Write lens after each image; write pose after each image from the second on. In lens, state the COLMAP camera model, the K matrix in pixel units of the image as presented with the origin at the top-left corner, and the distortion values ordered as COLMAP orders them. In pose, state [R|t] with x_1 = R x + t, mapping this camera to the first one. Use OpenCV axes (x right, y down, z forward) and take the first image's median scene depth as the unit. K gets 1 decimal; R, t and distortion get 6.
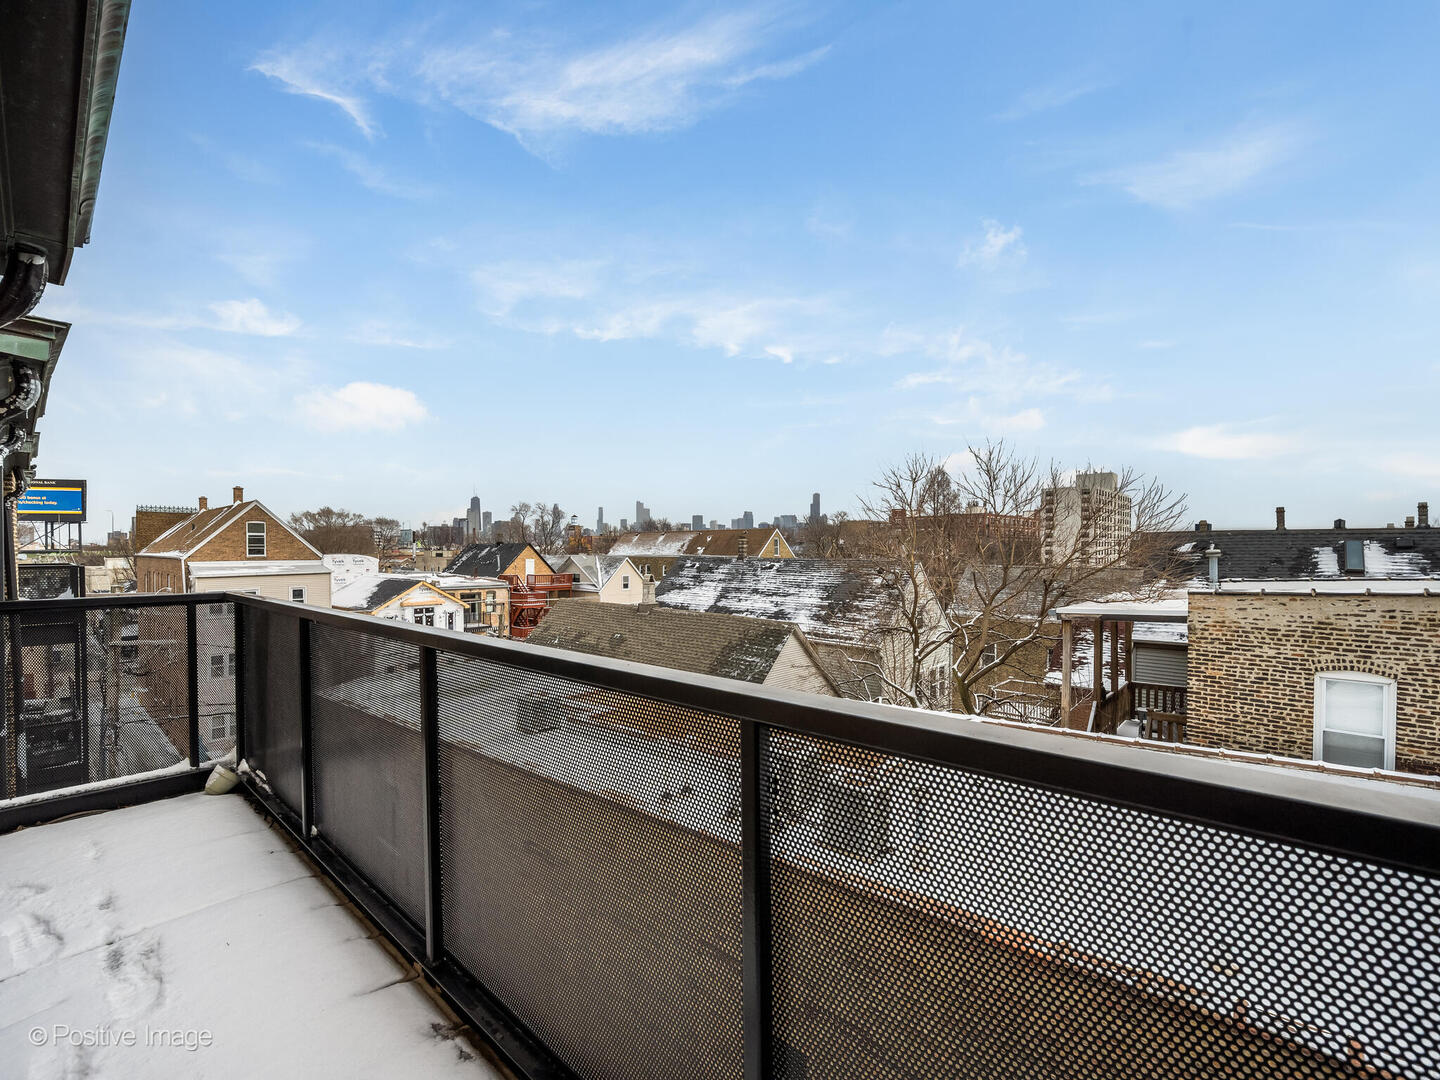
lens RADIAL K [[640.9, 0, 720.0], [0, 640.9, 540.0], [0, 0, 1]] dist [0.001308, 0.000496]
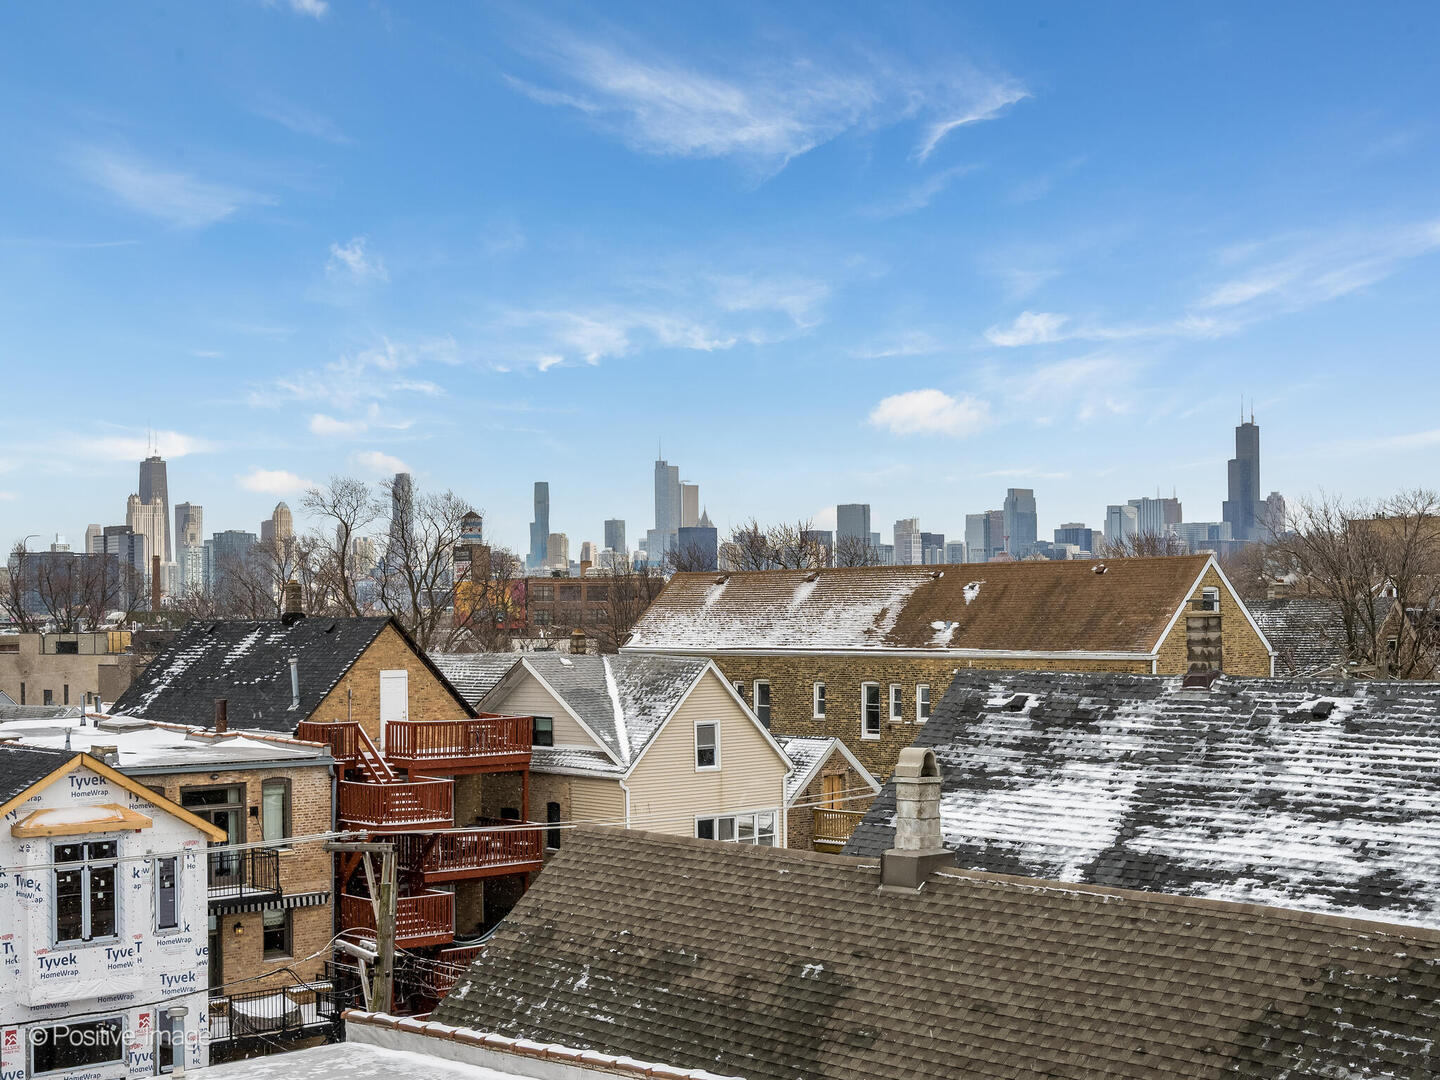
lens RADIAL K [[2092.3, 0, 713.1], [0, 2092.3, 544.5], [0, 0, 1]] dist [-0.013137, 0.003217]
pose [[0.994793, -0.012608, -0.101132, -0.052112], [0.010662, 0.999748, -0.019761, -0.008996], [0.101356, 0.018580, 0.994677, 0.038910]]
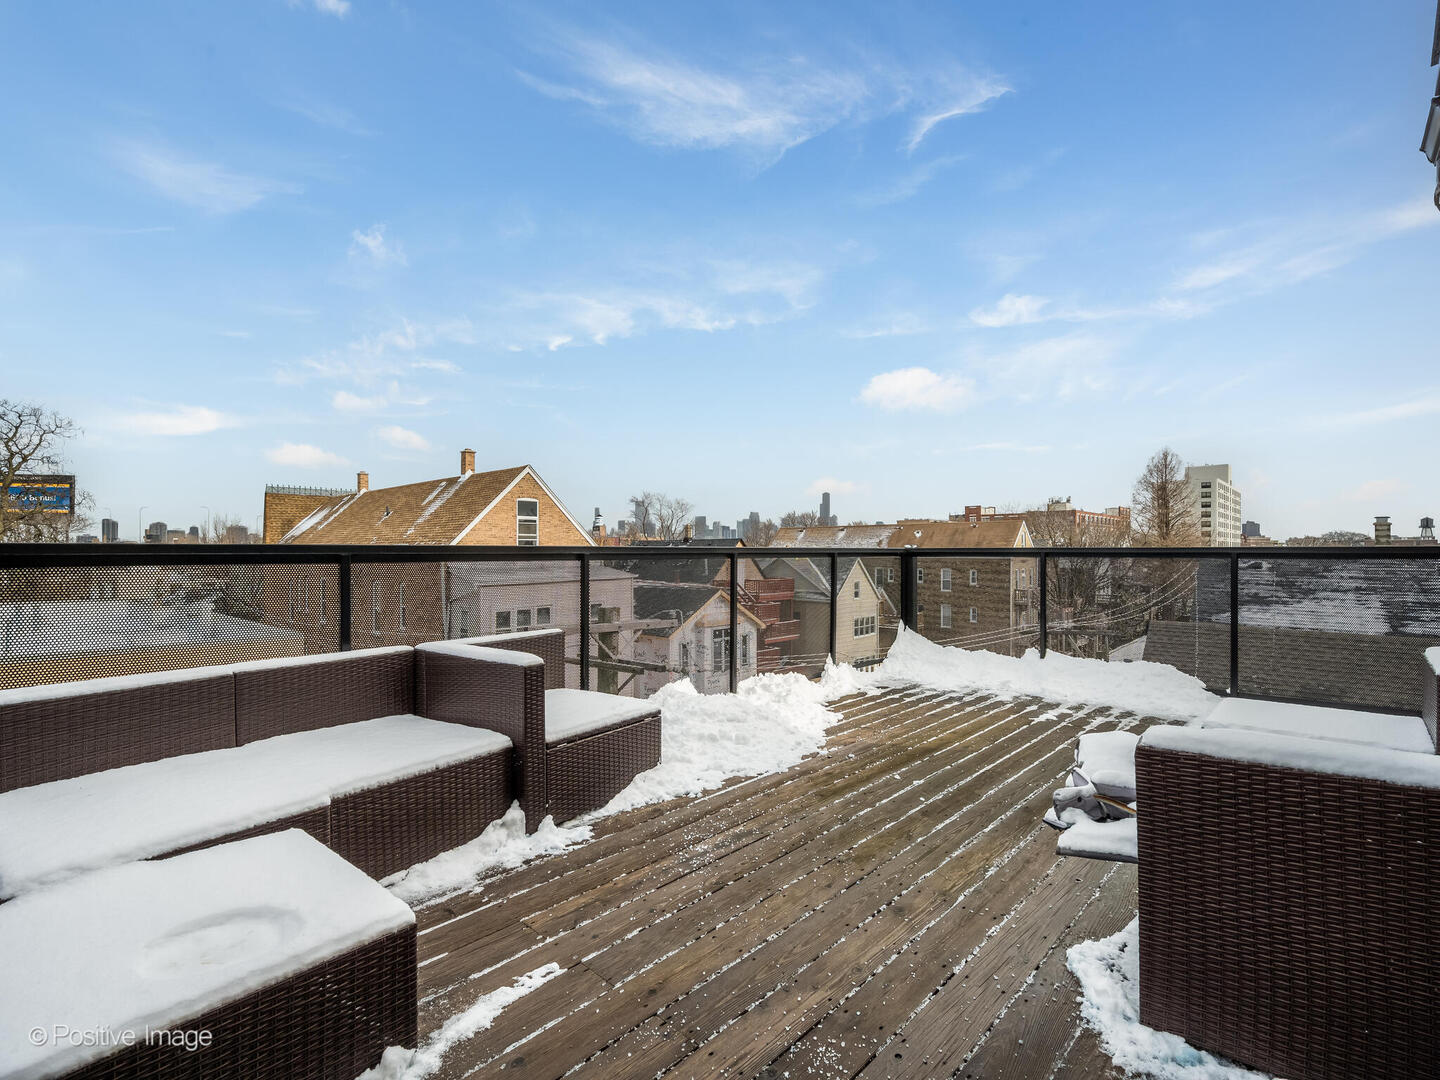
lens RADIAL K [[681.1, 0, 720.0], [0, 681.1, 540.0], [0, 0, 1]] dist [0.000136, -0.000049]
pose [[0.999989, -0.000934, -0.004627, -0.360259], [0.000917, 0.999993, -0.003740, 0.010867], [0.004631, 0.003735, 0.999982, 0.215422]]
